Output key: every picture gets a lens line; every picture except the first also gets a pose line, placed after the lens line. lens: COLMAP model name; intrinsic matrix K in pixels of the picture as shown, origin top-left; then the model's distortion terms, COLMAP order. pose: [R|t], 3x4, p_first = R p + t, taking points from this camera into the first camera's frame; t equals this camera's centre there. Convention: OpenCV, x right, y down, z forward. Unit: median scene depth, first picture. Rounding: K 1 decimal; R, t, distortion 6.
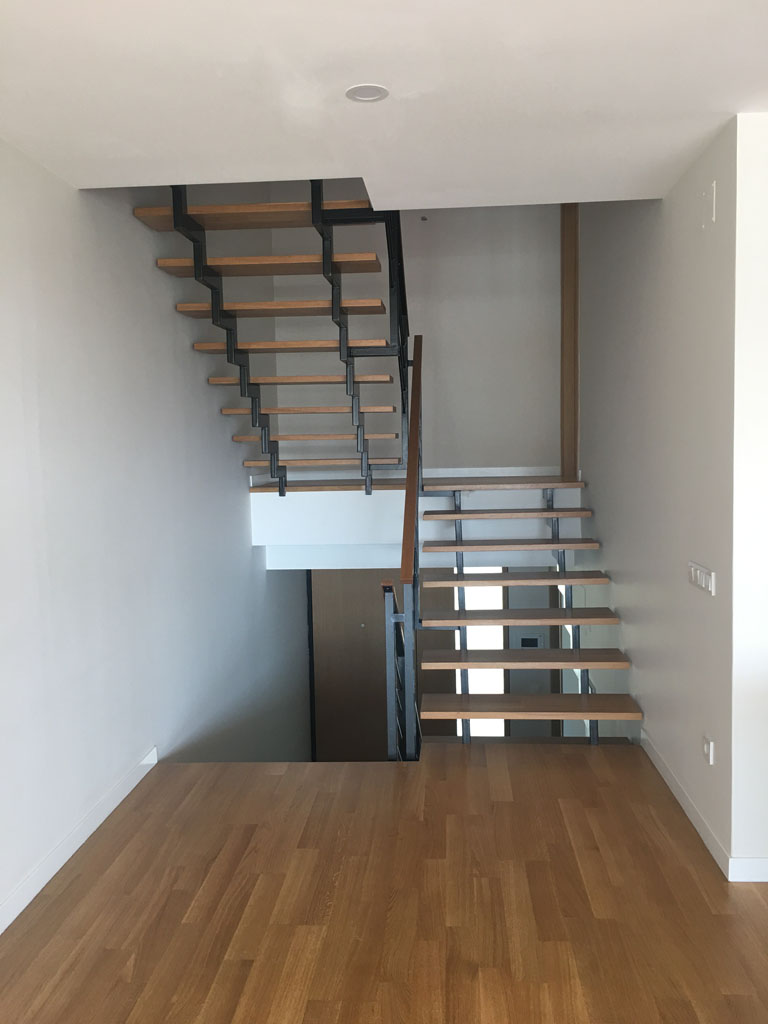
lens RADIAL K [[870.9, 0, 384.0], [0, 870.9, 509.0], [0, 0, 1]] dist [0.077732, -0.119751]
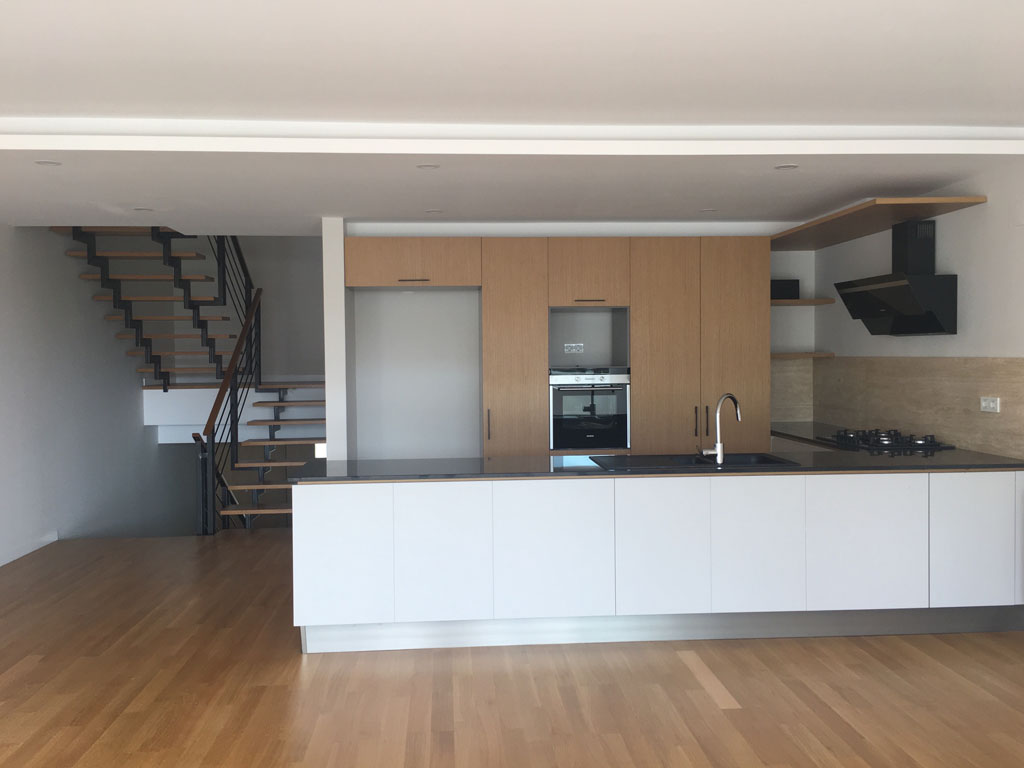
lens RADIAL K [[870.9, 0, 511.3], [0, 870.9, 381.8], [0, 0, 1]] dist [0.077732, -0.119751]
pose [[0.989582, 0.005460, 0.143863, 0.259389], [0.001593, 0.998804, -0.048866, 0.043129], [-0.143958, 0.048587, 0.988390, -0.596673]]
